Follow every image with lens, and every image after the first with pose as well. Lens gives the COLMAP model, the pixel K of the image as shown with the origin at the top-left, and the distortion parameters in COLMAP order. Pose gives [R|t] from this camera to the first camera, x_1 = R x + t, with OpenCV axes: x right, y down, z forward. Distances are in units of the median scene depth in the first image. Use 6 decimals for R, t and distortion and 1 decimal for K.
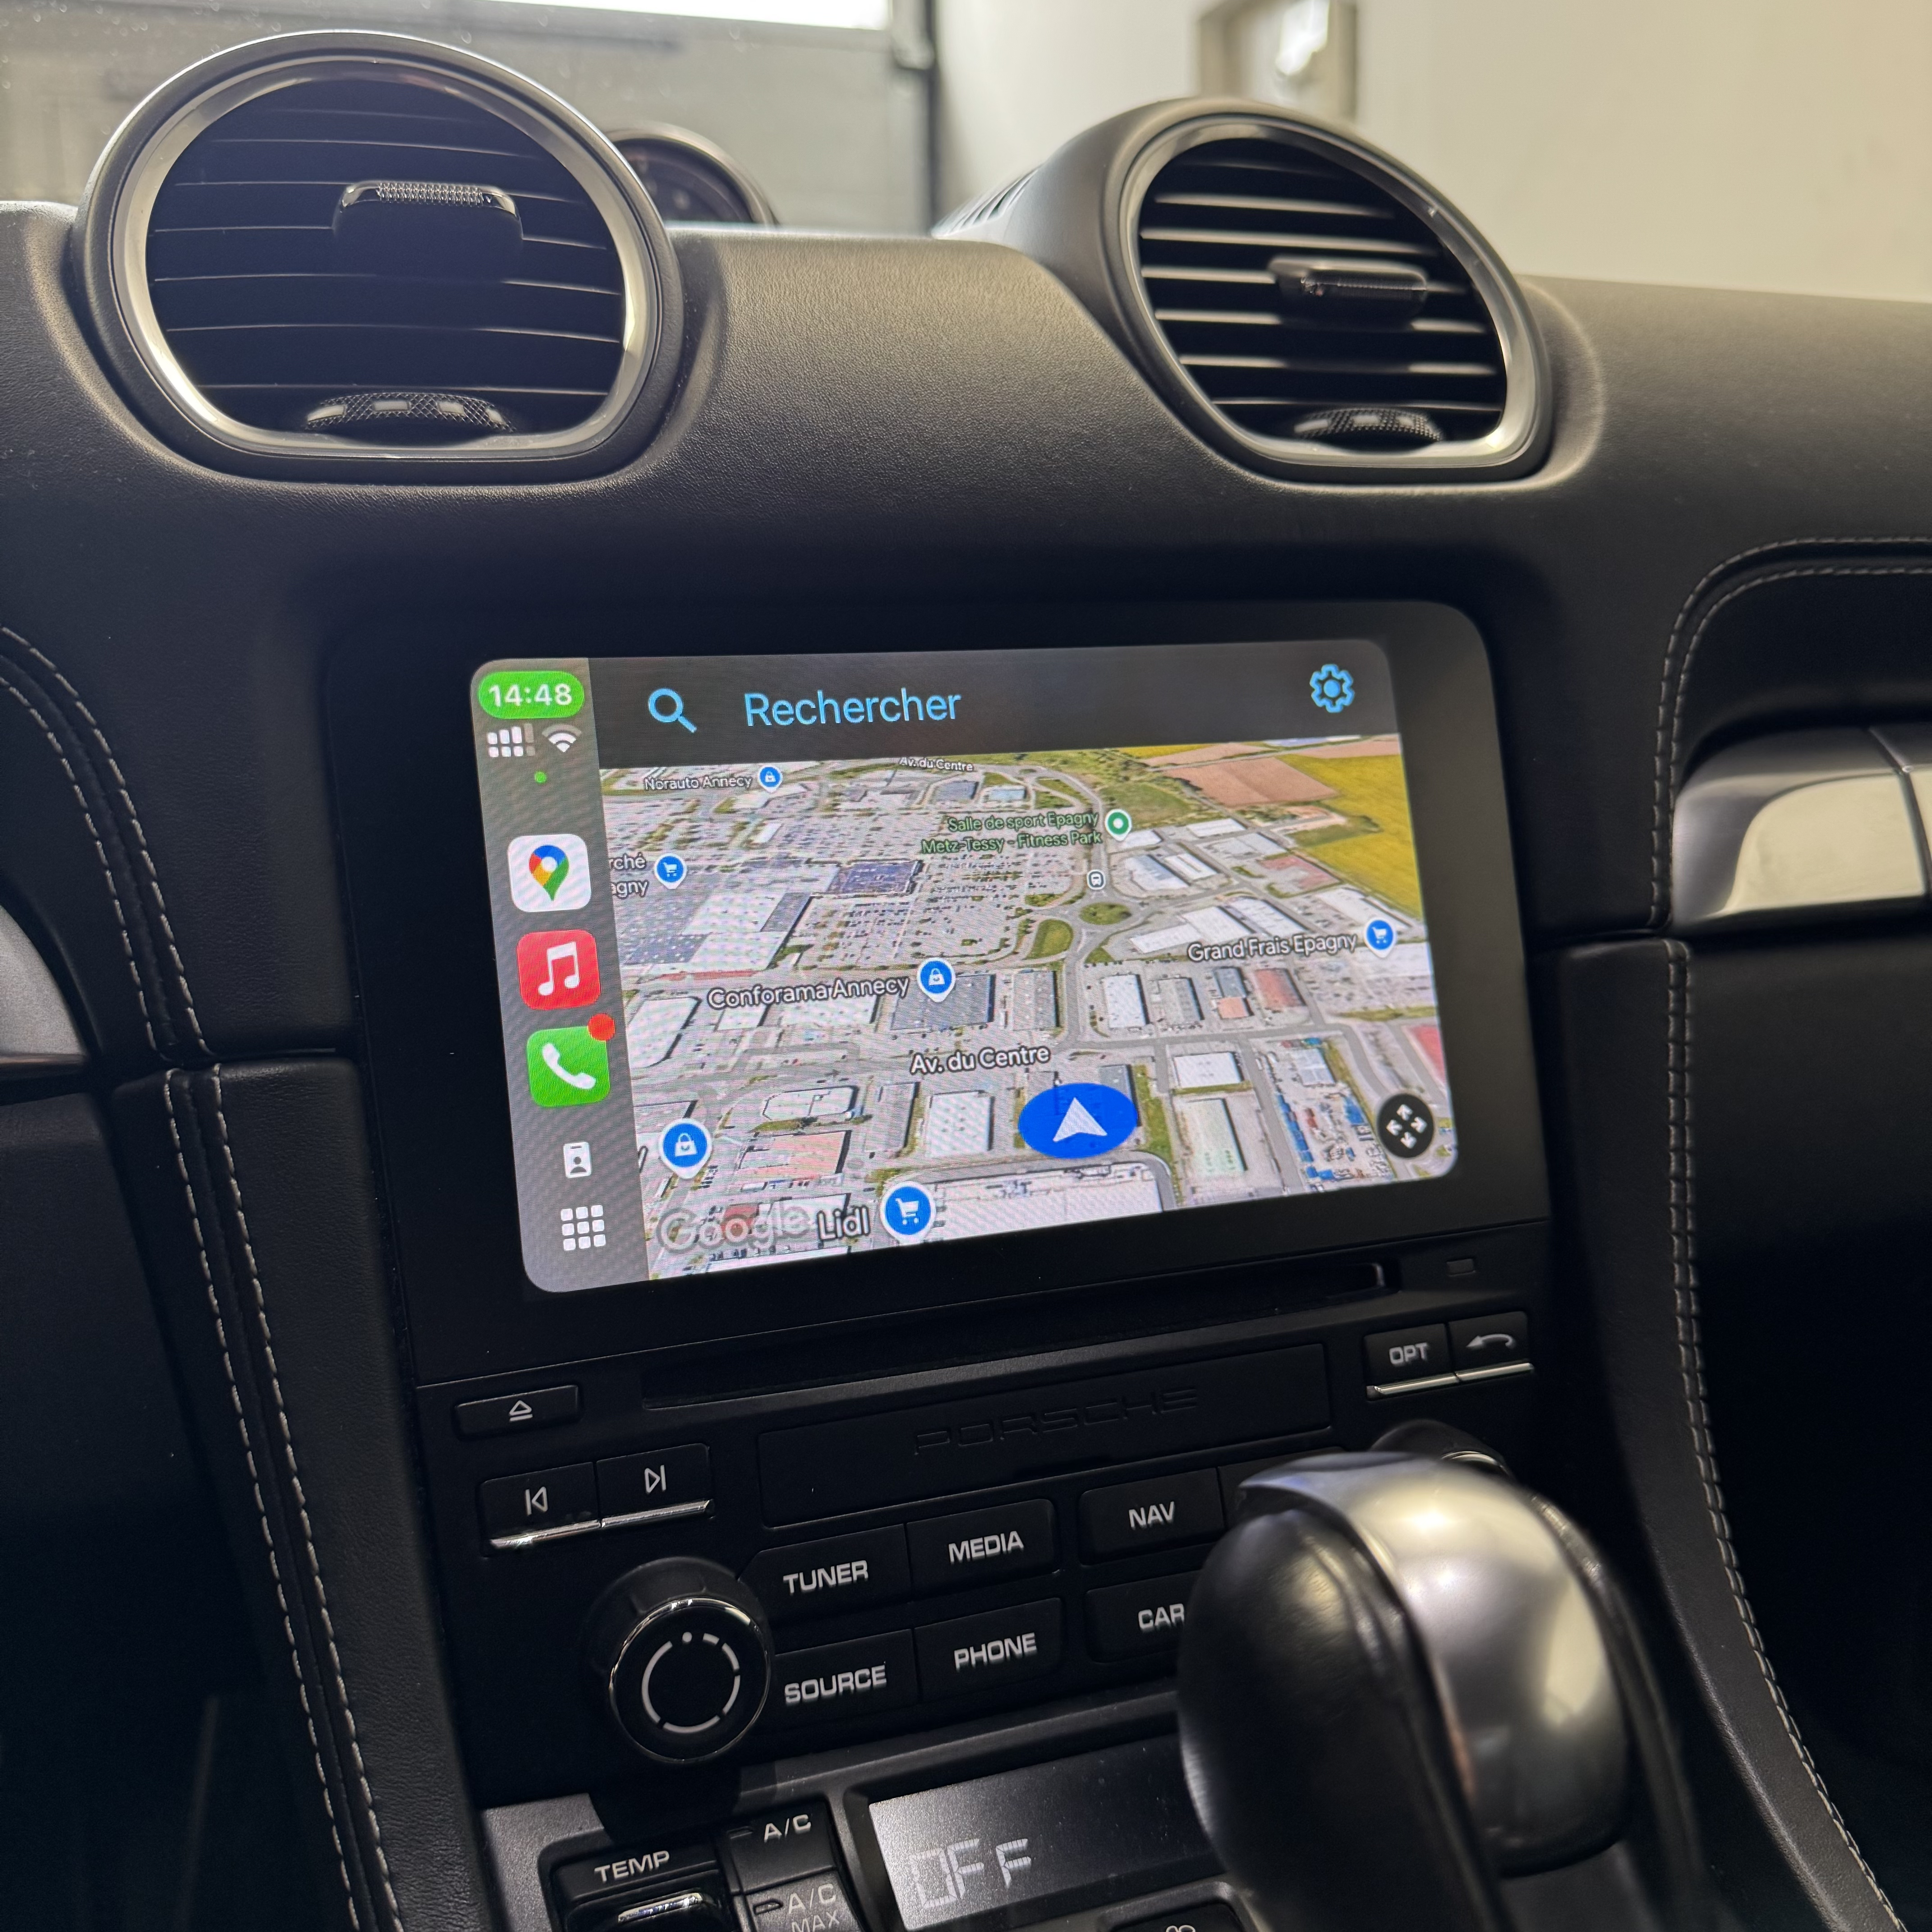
lens RADIAL K [[1862.4, 0, 968.4], [0, 1862.4, 969.5], [0, 0, 1]] dist [0.144584, -0.348757]
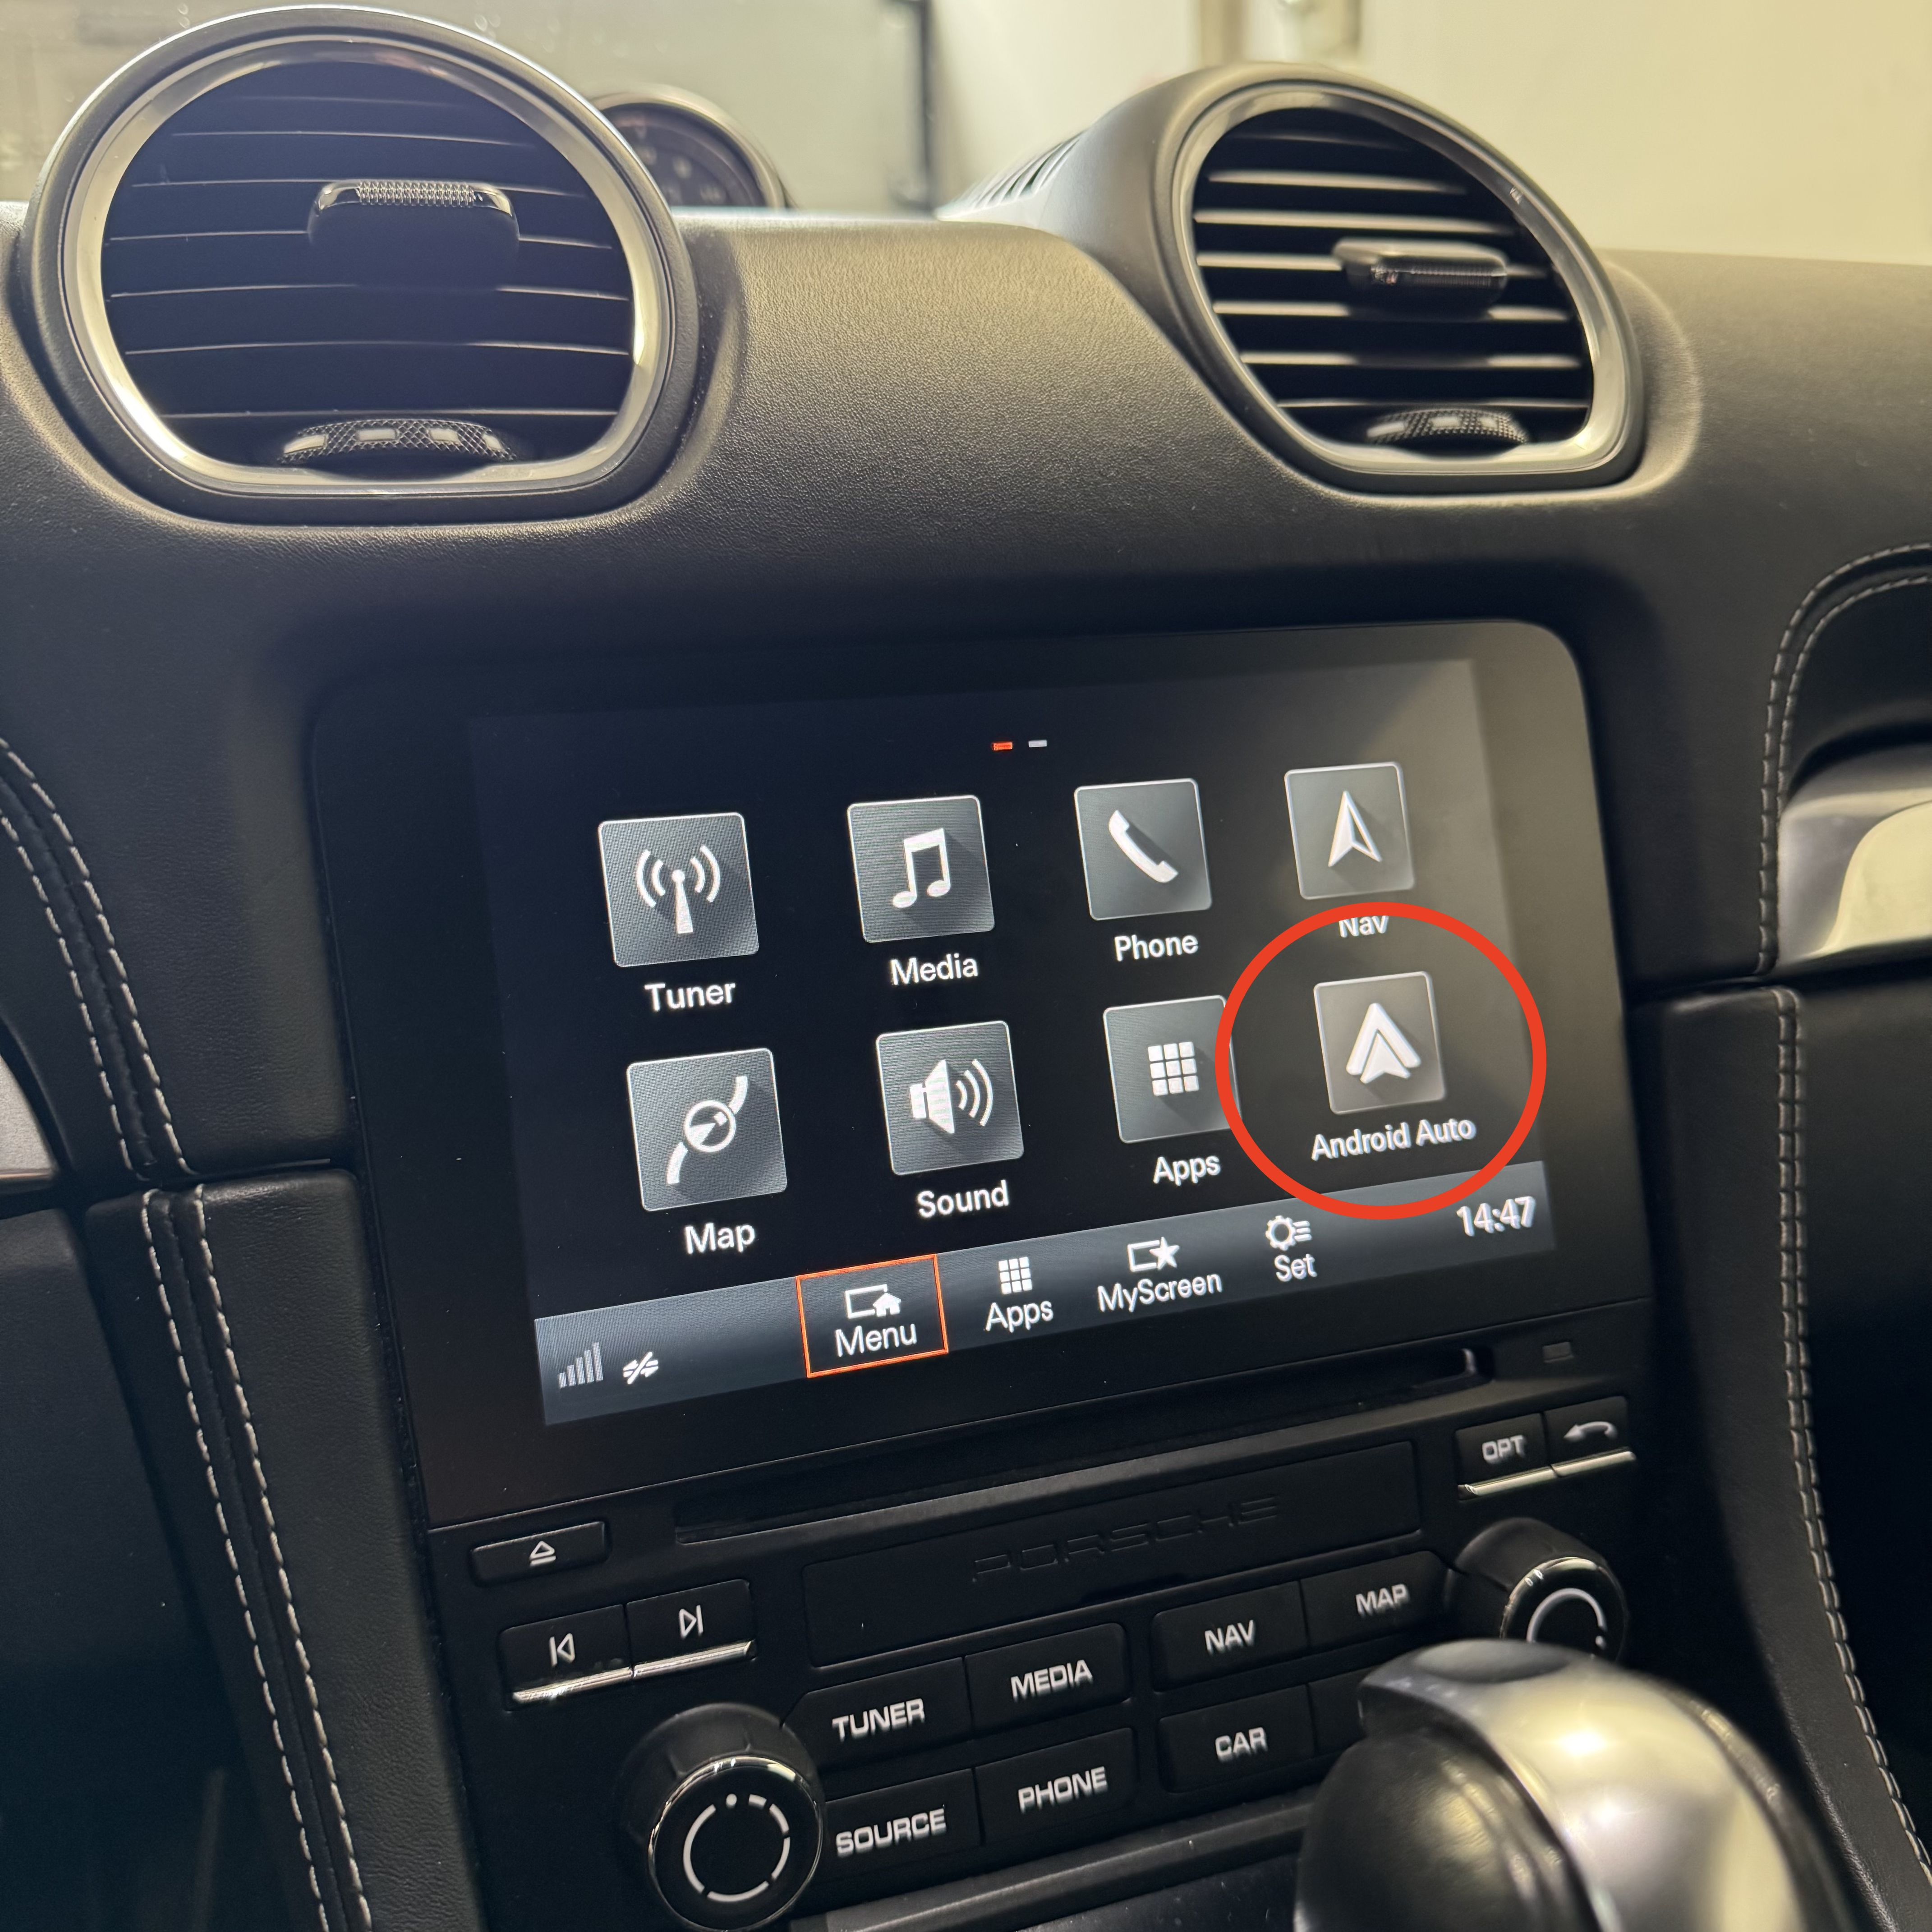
lens RADIAL K [[1847.9, 0, 965.1], [0, 1847.9, 945.1], [0, 0, 1]] dist [0.118390, -0.301596]
pose [[0.999921, -0.012149, 0.003353, -0.028633], [0.012036, 0.999417, 0.031955, -0.072595], [-0.003739, -0.031912, 0.999484, 0.092781]]
